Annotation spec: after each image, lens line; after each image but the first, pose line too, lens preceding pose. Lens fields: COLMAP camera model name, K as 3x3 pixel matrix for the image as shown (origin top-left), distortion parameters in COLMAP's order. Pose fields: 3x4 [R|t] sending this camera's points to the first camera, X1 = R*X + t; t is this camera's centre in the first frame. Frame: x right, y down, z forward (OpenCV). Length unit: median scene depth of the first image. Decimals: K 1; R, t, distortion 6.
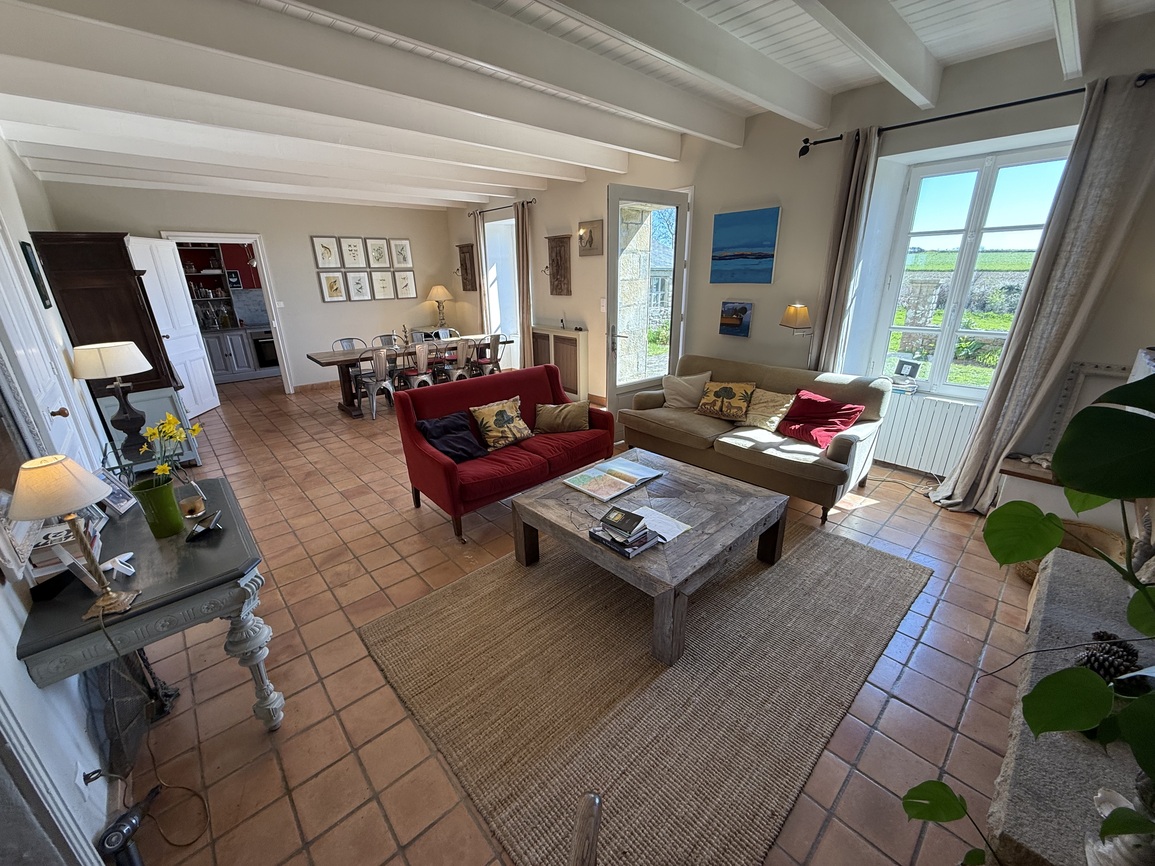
lens RADIAL K [[459.6, 0, 574.9], [0, 459.6, 431.0], [0, 0, 1]] dist [0.000088, 0.000634]
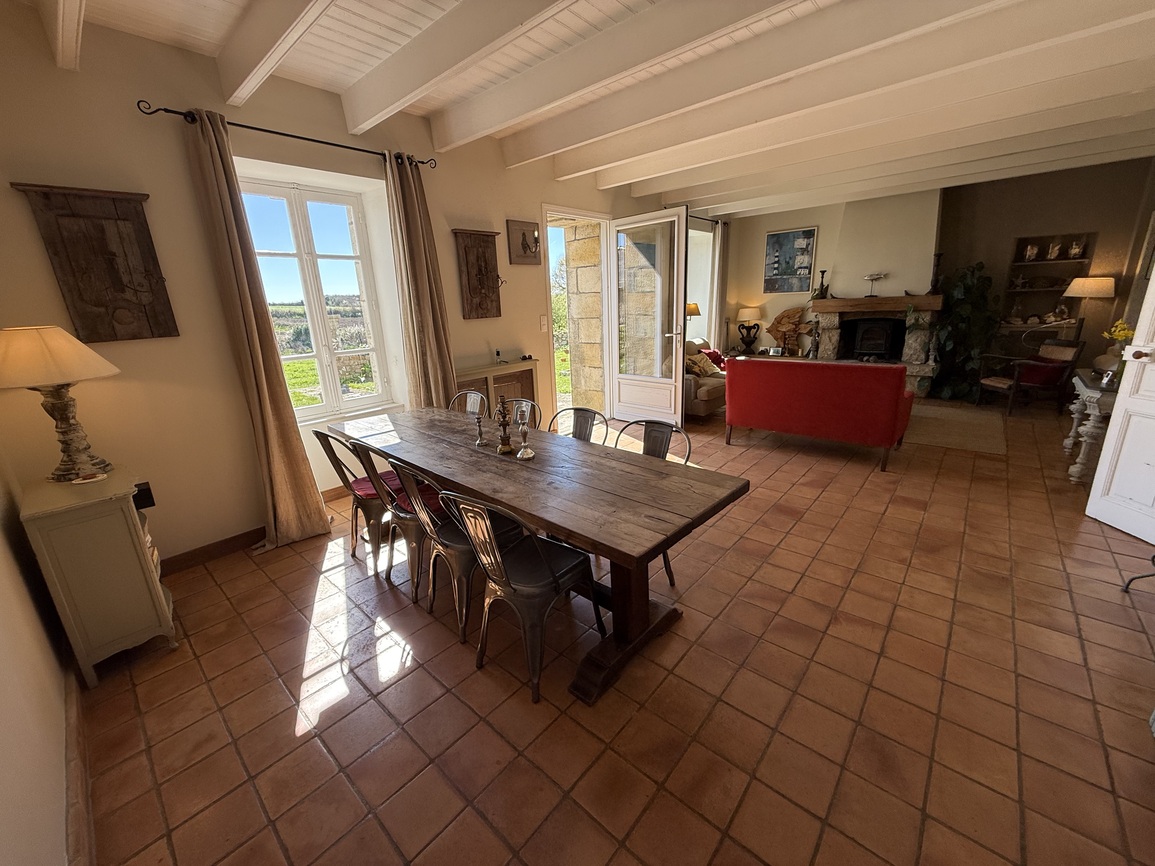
lens RADIAL K [[459.6, 0, 575.0], [0, 459.6, 431.9], [0, 0, 1]] dist [0.000088, 0.000634]
pose [[-0.109454, -0.255013, 0.960723, -0.639044], [0.364163, 0.889041, 0.277475, -0.244978], [-0.924881, 0.380230, -0.004442, 0.809649]]
